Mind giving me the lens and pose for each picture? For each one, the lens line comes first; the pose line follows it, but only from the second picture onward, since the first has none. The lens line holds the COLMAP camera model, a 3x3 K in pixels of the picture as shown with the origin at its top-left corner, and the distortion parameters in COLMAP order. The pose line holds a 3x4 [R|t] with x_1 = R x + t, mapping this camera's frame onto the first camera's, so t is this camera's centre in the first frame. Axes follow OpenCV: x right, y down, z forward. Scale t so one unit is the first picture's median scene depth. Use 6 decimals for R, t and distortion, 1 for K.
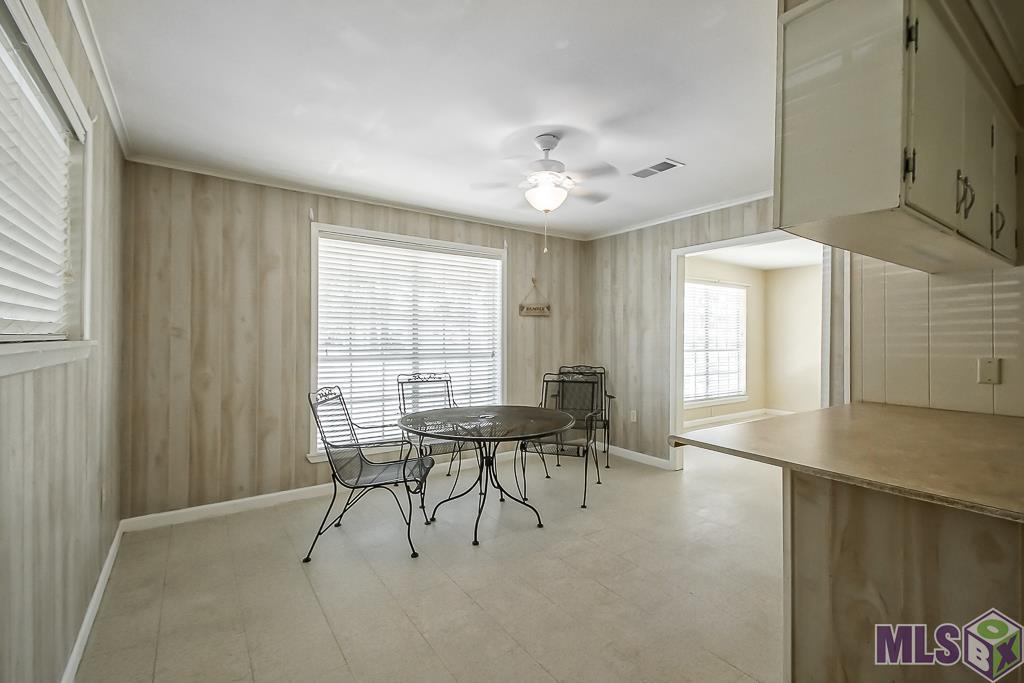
lens RADIAL K [[456.3, 0, 510.6], [0, 456.3, 339.3], [0, 0, 1]] dist [-0.000635, -0.005110]
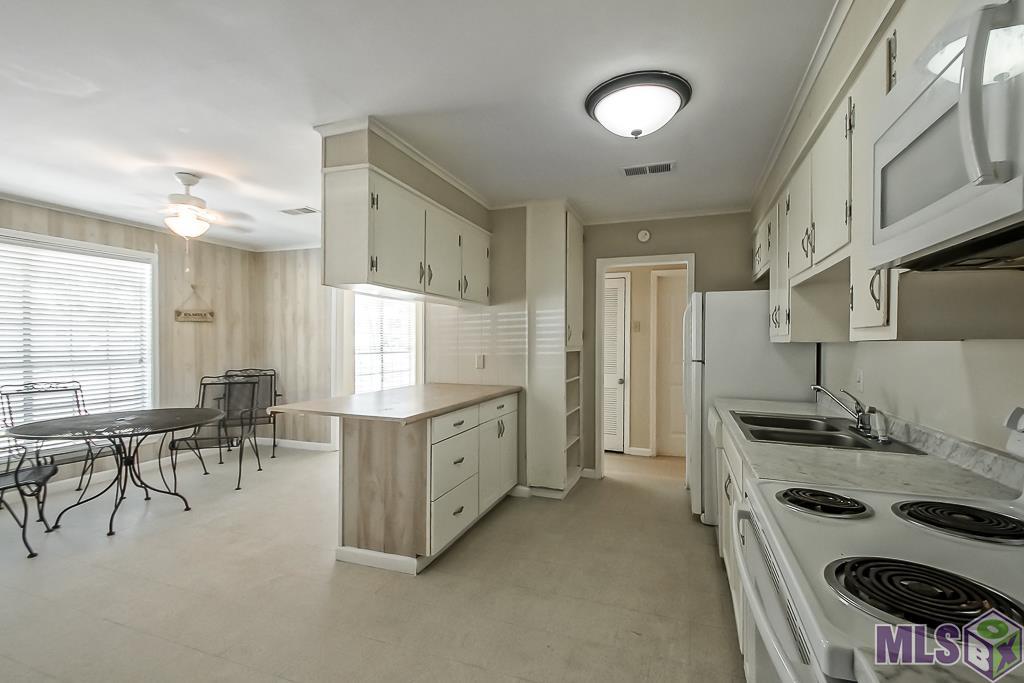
lens RADIAL K [[456.3, 0, 529.1], [0, 456.3, 345.6], [0, 0, 1]] dist [-0.000635, -0.005110]
pose [[0.803468, -0.006468, 0.595313, 0.054694], [0.001260, 0.999957, 0.009165, -0.007053], [-0.595347, -0.006614, 0.803442, -0.301802]]
